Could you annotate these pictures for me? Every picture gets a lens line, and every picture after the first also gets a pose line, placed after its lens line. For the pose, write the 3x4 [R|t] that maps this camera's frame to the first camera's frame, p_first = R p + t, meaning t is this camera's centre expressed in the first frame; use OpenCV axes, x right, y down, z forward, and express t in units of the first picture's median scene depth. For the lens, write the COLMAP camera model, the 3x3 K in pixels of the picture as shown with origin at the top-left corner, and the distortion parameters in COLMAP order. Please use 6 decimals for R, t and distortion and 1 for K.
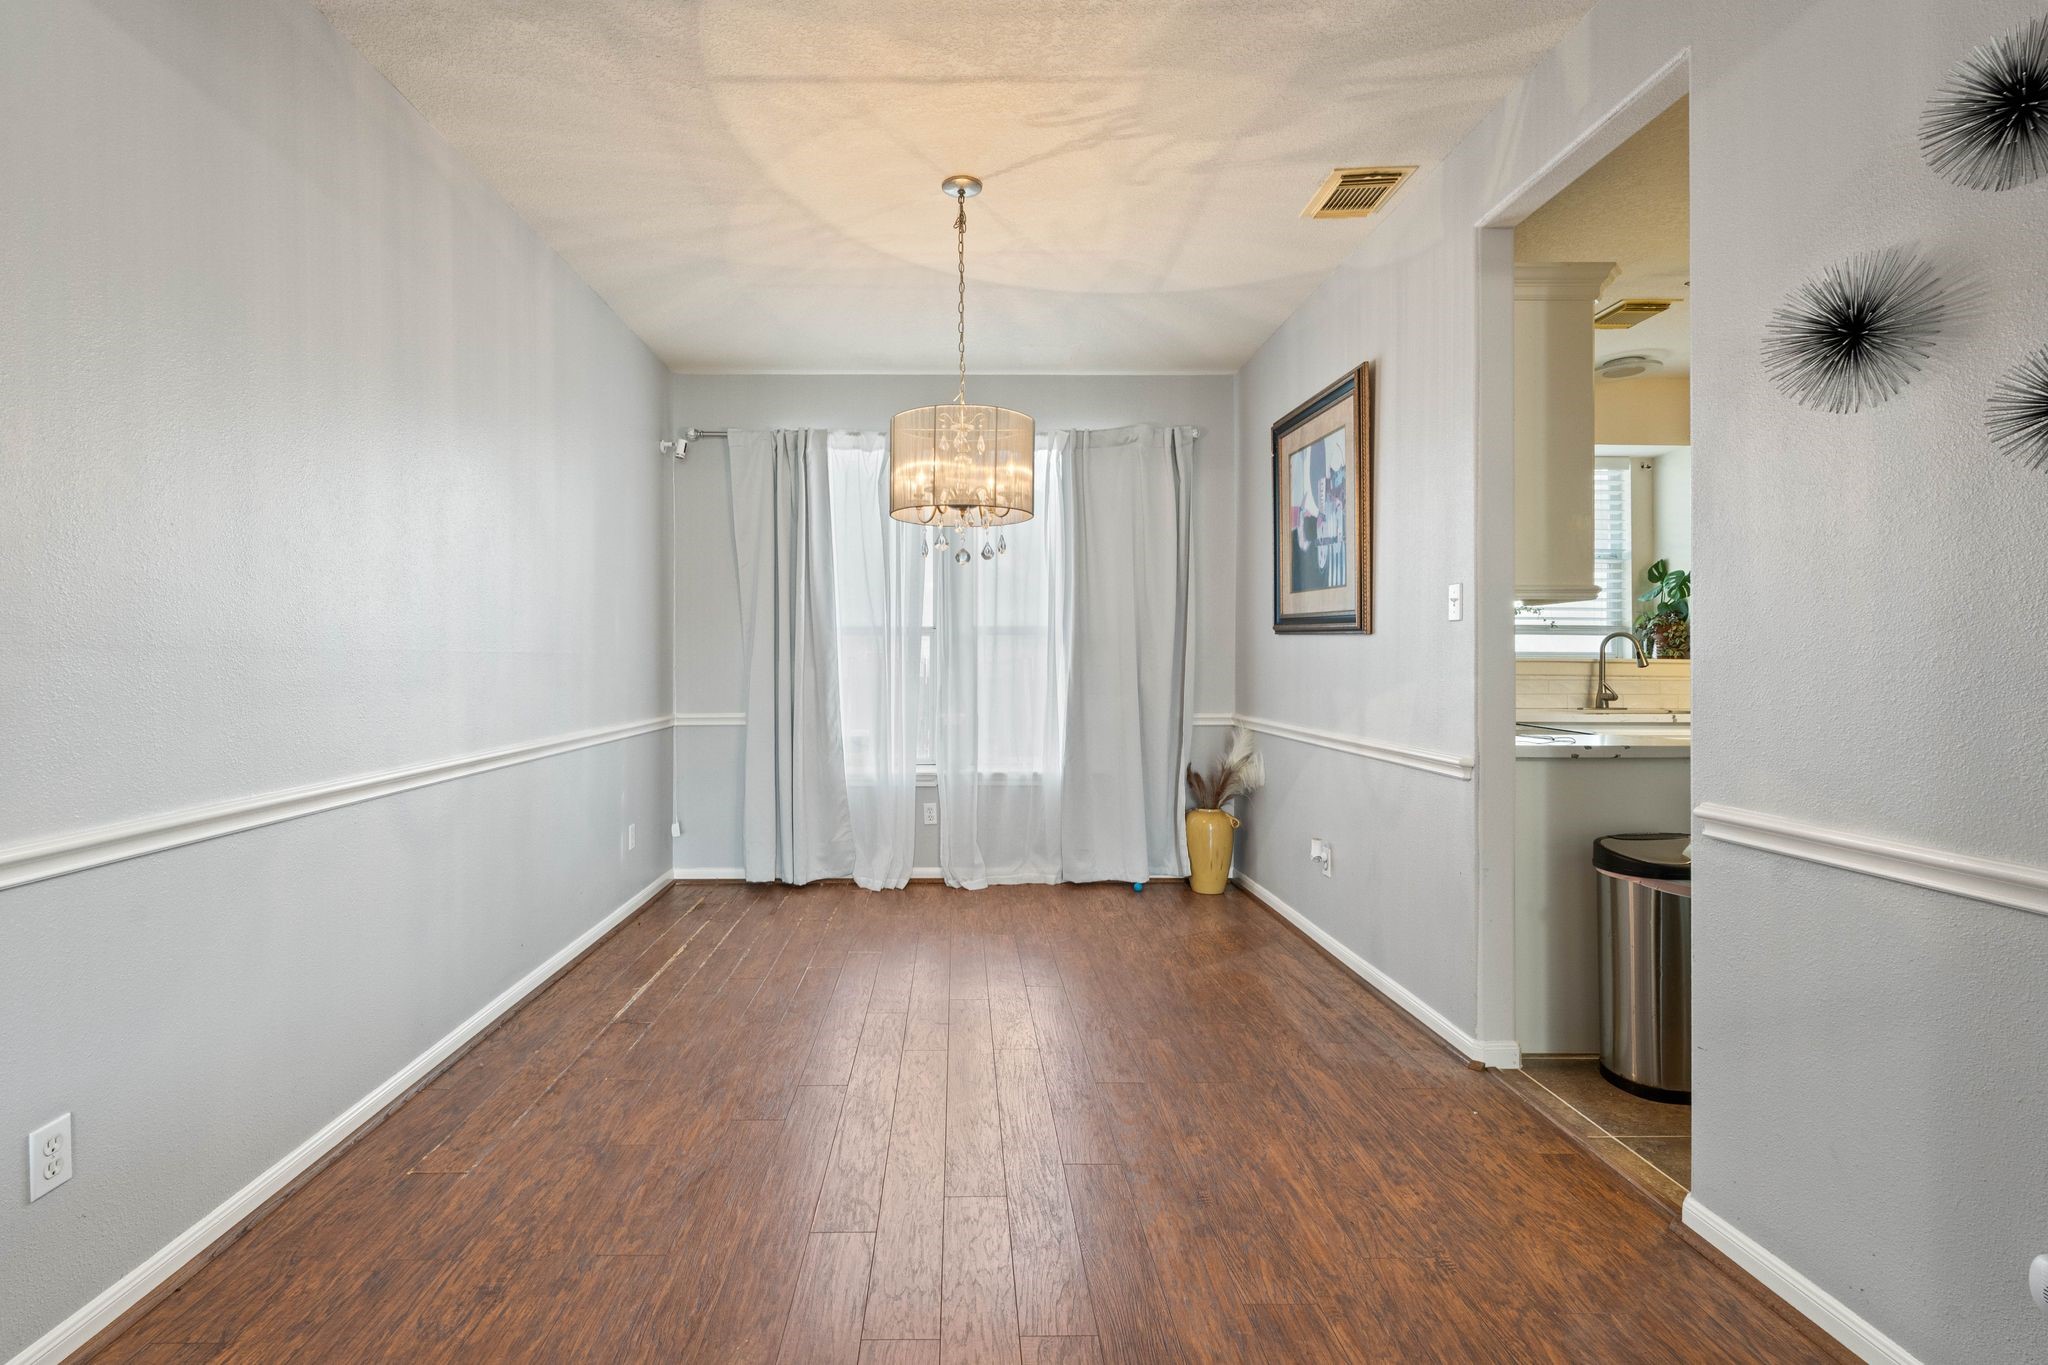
lens RADIAL K [[893.1, 0, 932.5], [0, 893.1, 649.3], [0, 0, 1]] dist [-0.006712, 0.002077]
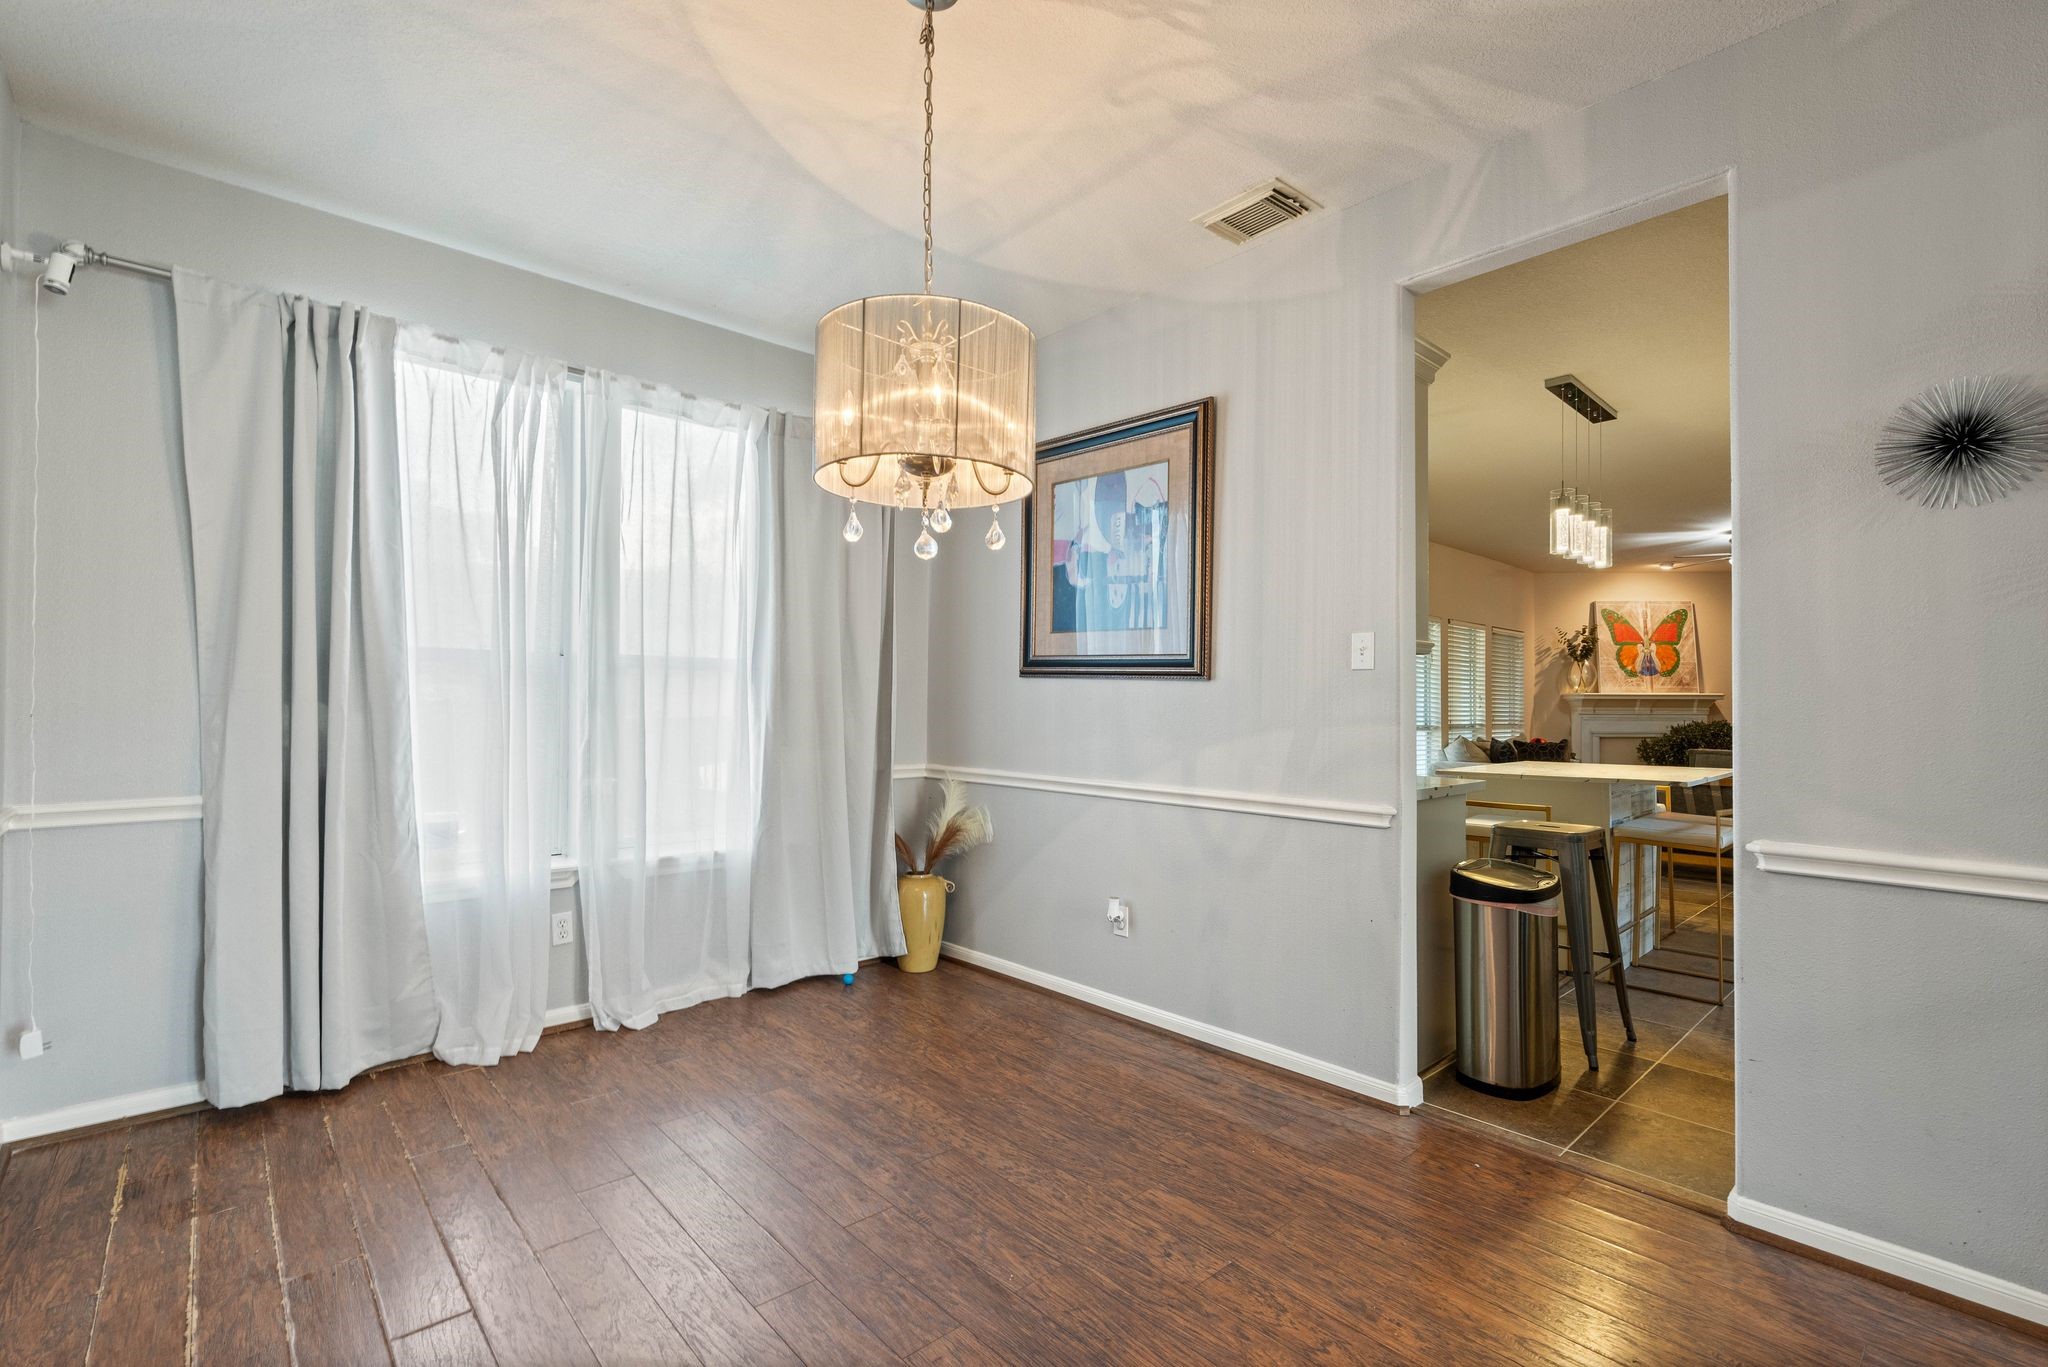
lens RADIAL K [[903.9, 0, 1014.9], [0, 903.9, 688.8], [0, 0, 1]] dist [-0.003227, 0.000430]
pose [[0.751997, 0.017123, 0.658944, -0.209251], [-0.015928, 0.999843, -0.007804, 0.002470], [-0.658974, -0.004627, 0.752151, 0.271867]]
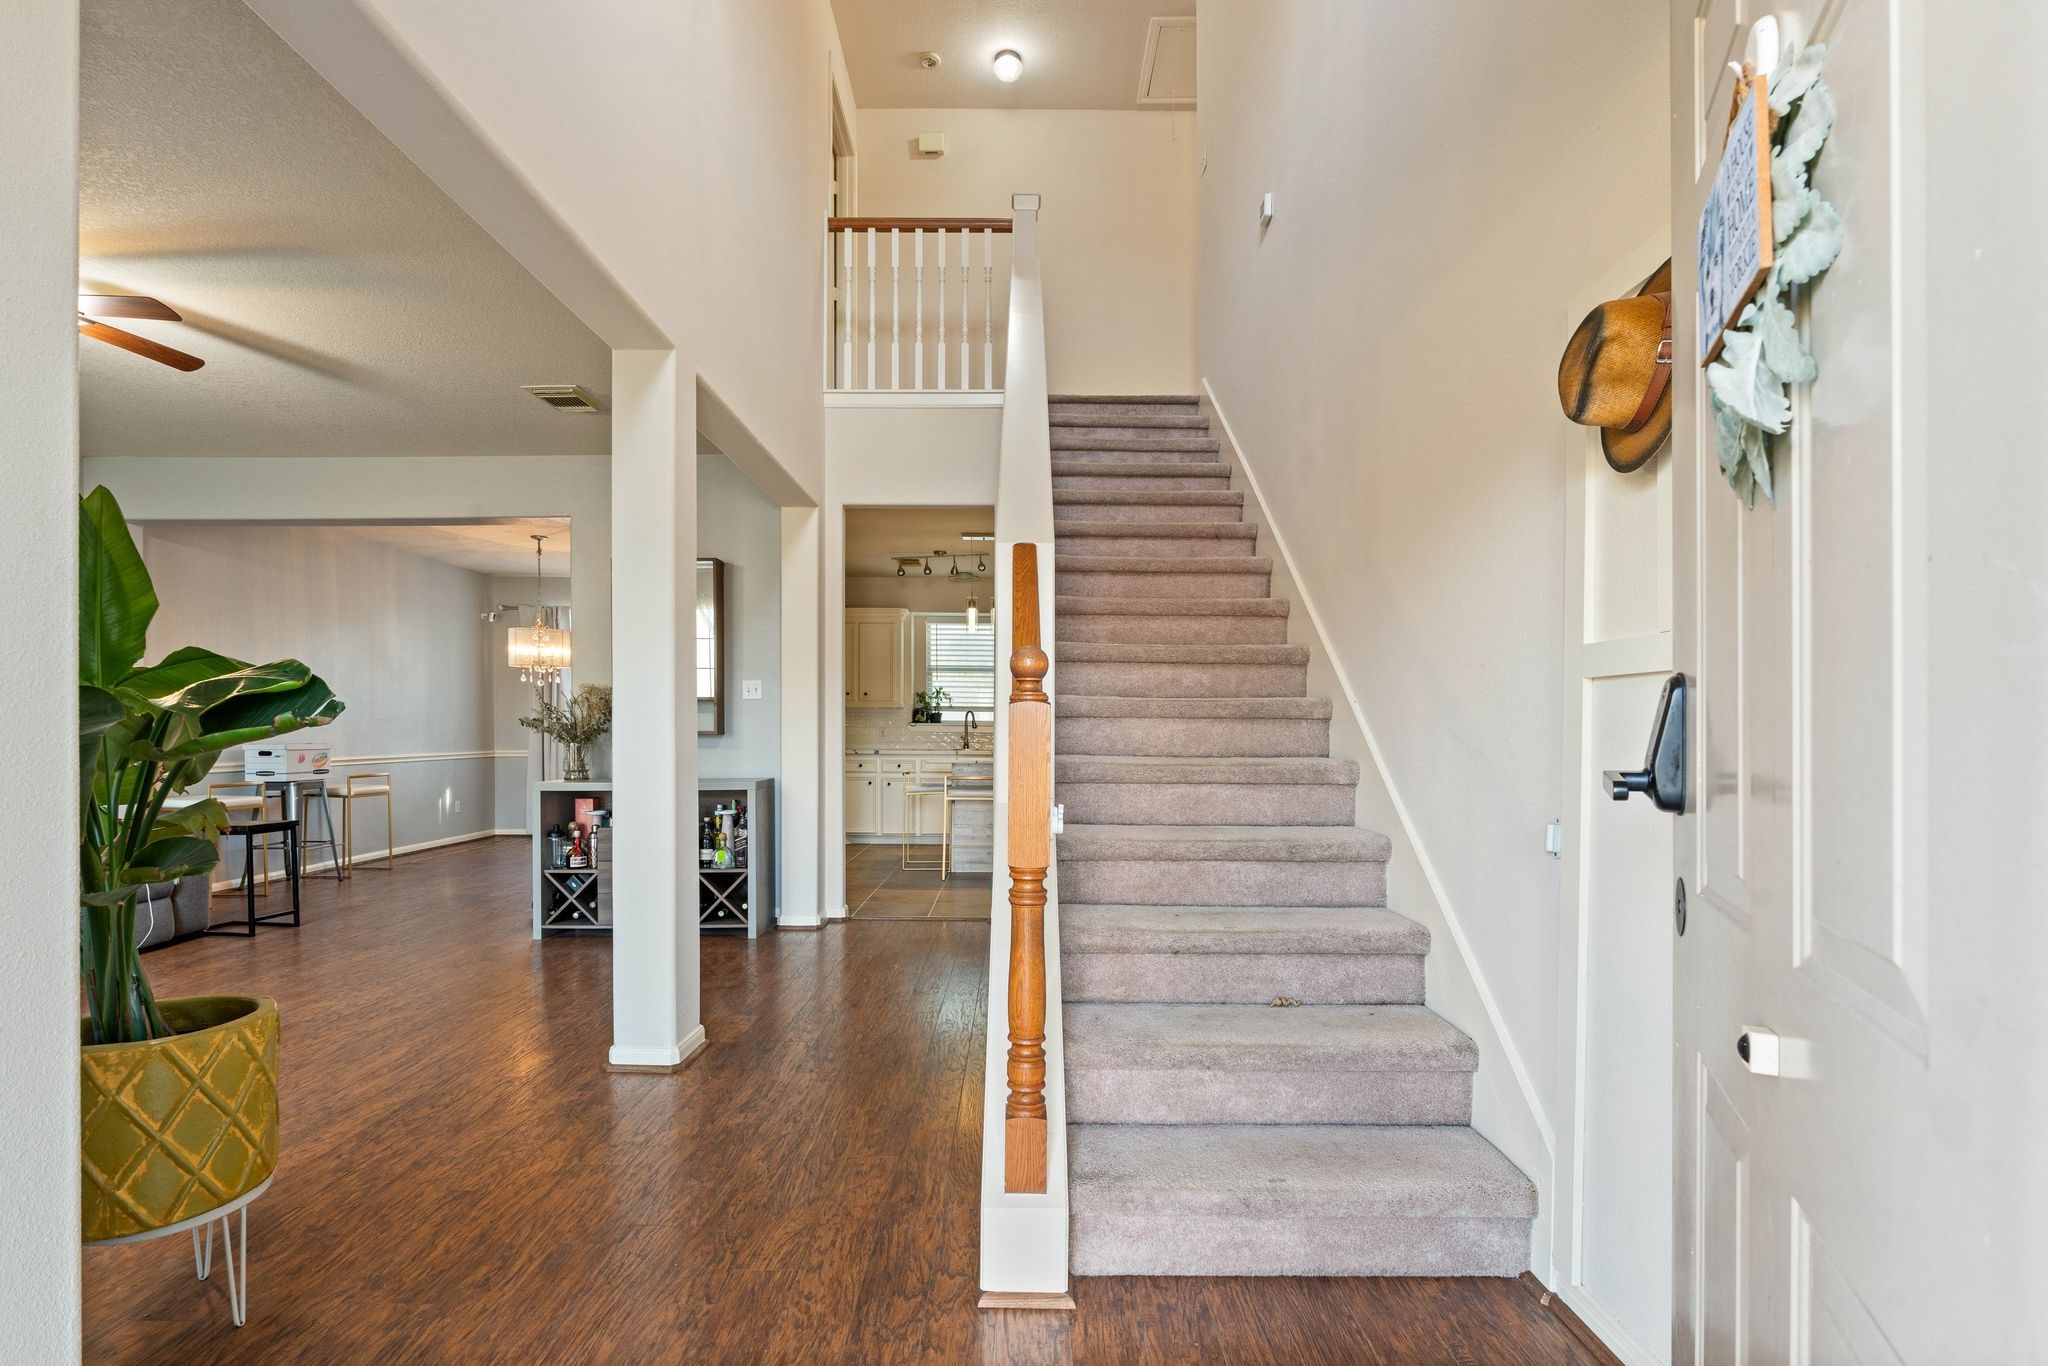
lens RADIAL K [[893.1, 0, 1011.2], [0, 893.1, 744.4], [0, 0, 1]] dist [-0.006712, 0.002077]
pose [[0.999958, 0.000762, -0.009158, 0.903441], [-0.000435, 0.999365, 0.035640, -0.013500], [0.009180, -0.035634, 0.999323, -0.998010]]
